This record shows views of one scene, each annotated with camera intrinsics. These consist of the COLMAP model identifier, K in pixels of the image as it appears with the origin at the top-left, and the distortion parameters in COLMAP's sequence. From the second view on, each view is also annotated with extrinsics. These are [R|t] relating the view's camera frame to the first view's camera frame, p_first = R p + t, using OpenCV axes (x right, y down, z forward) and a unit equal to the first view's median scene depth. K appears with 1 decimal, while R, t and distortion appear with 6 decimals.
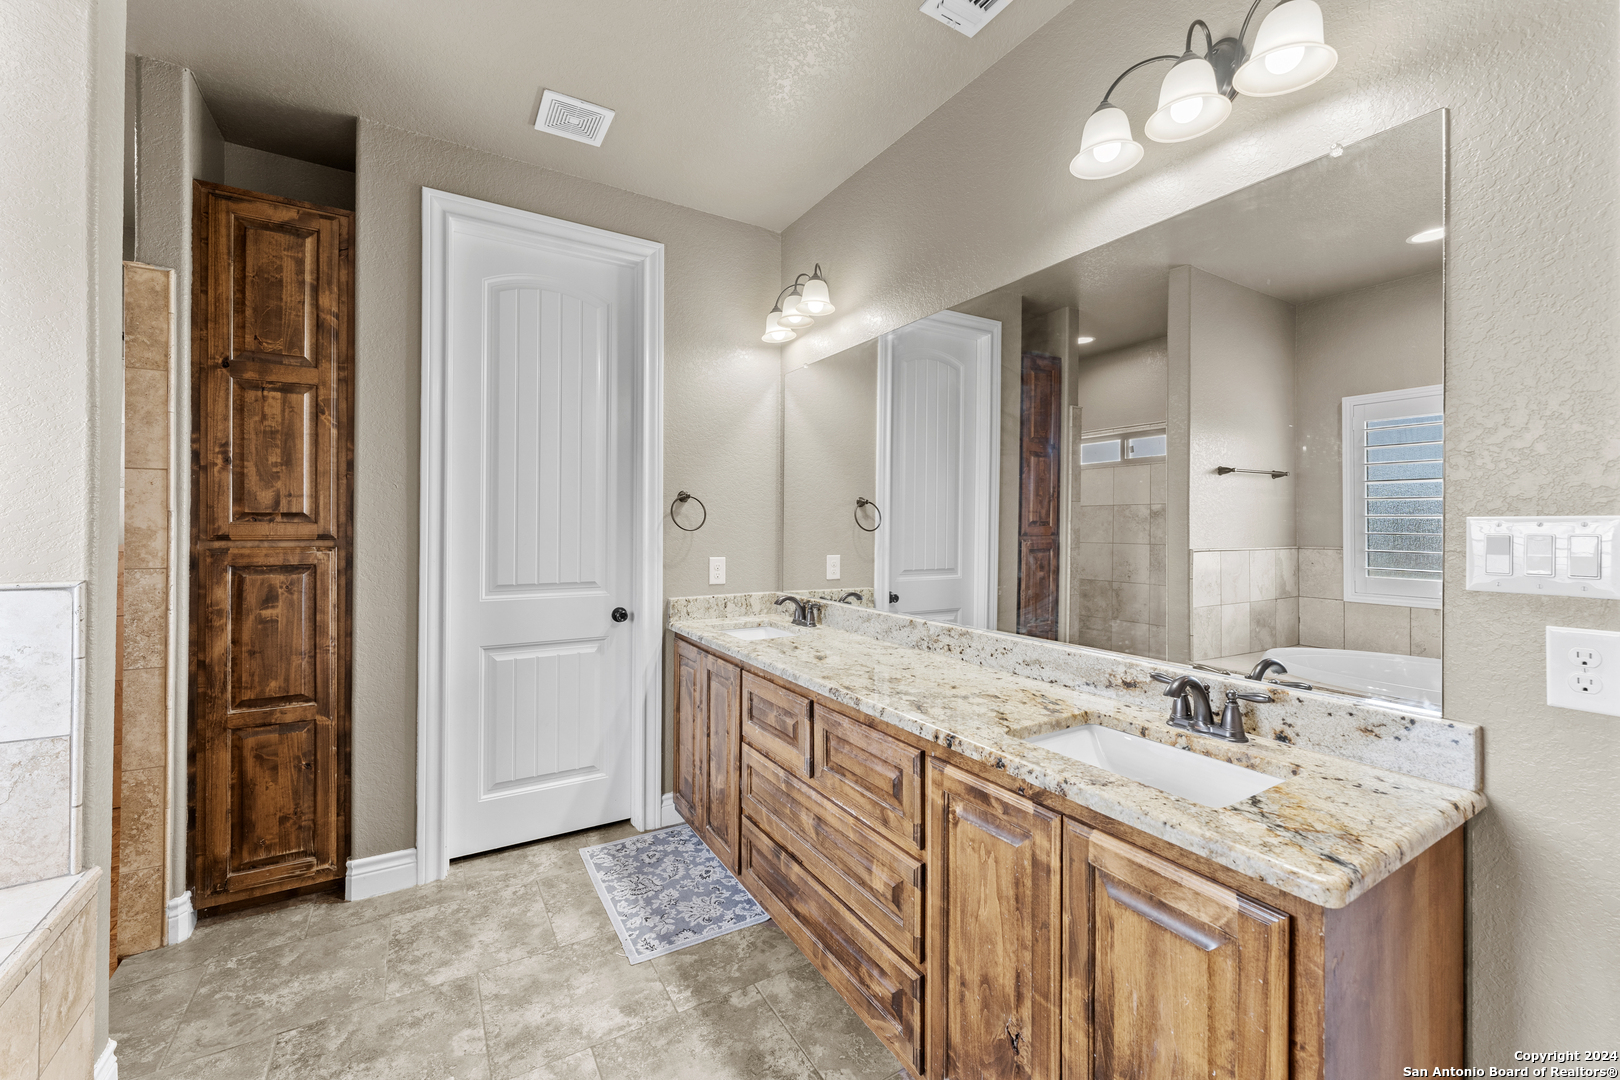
lens RADIAL K [[652.7, 0, 805.7], [0, 652.7, 529.1], [0, 0, 1]] dist [0.000103, -0.000015]
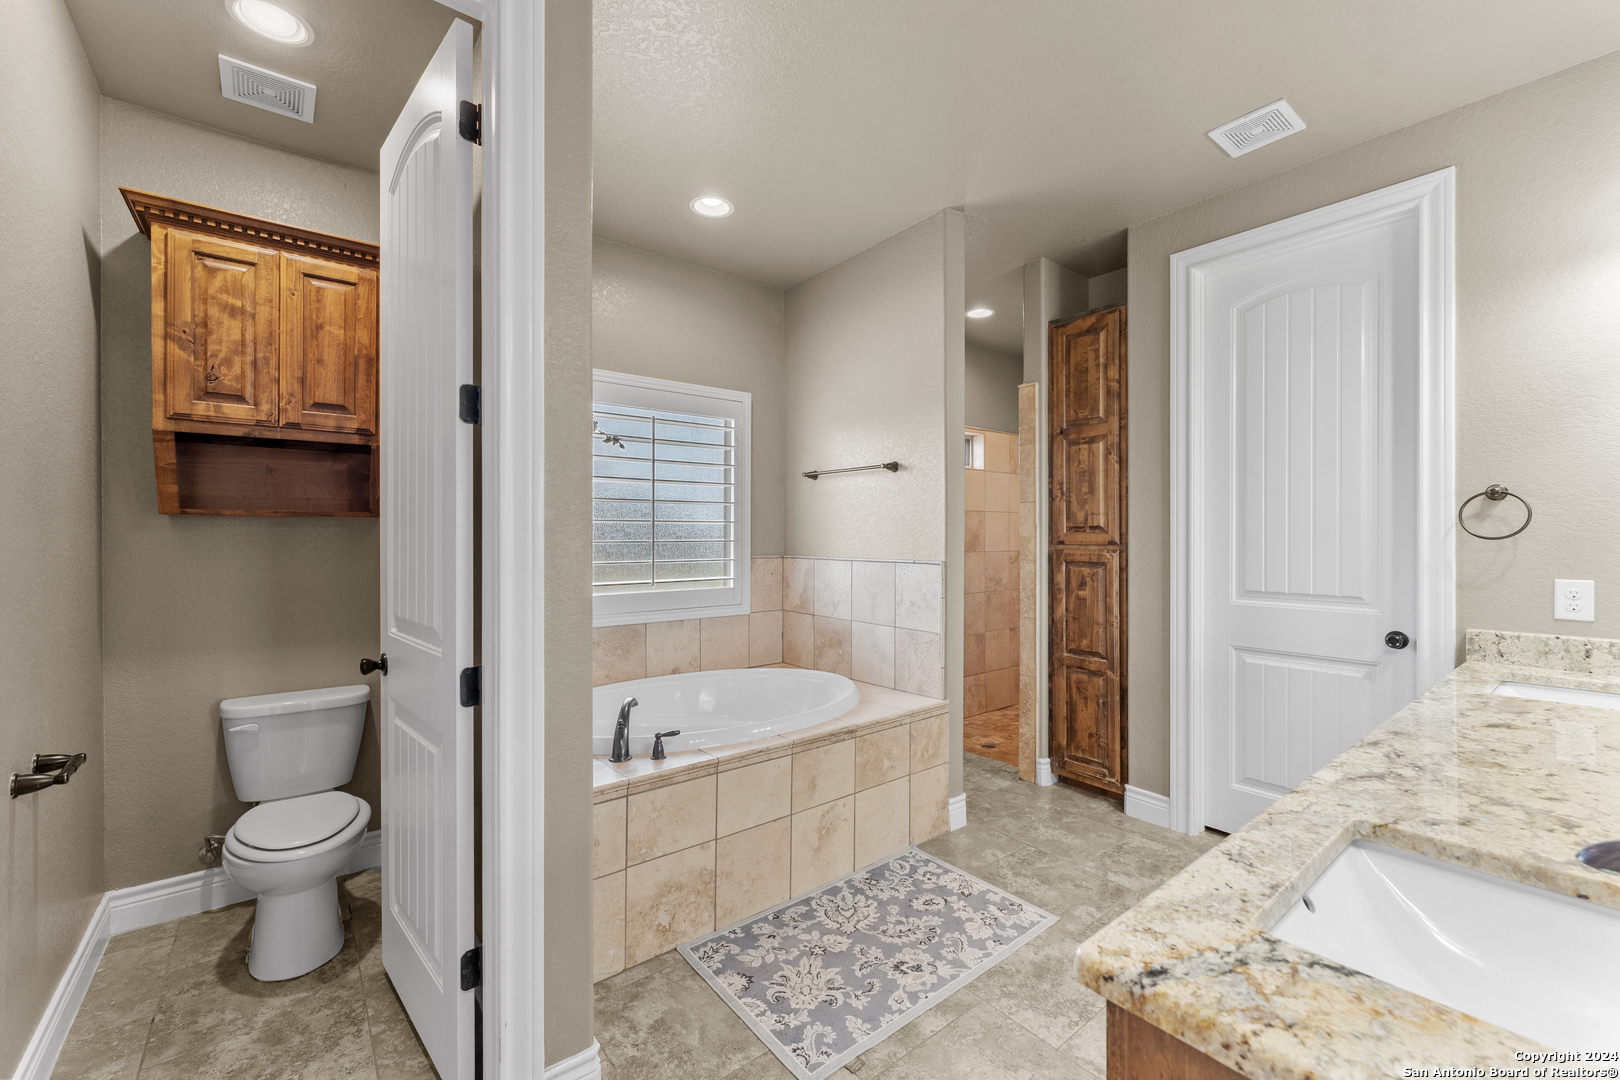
lens RADIAL K [[655.6, 0, 817.5], [0, 655.6, 549.3], [0, 0, 1]] dist [-0.000283, -0.000240]
pose [[0.130600, 0.016471, -0.991298, 0.581635], [-0.004023, 0.999863, 0.016083, 0.005939], [0.991427, 0.001888, 0.130648, 0.203723]]
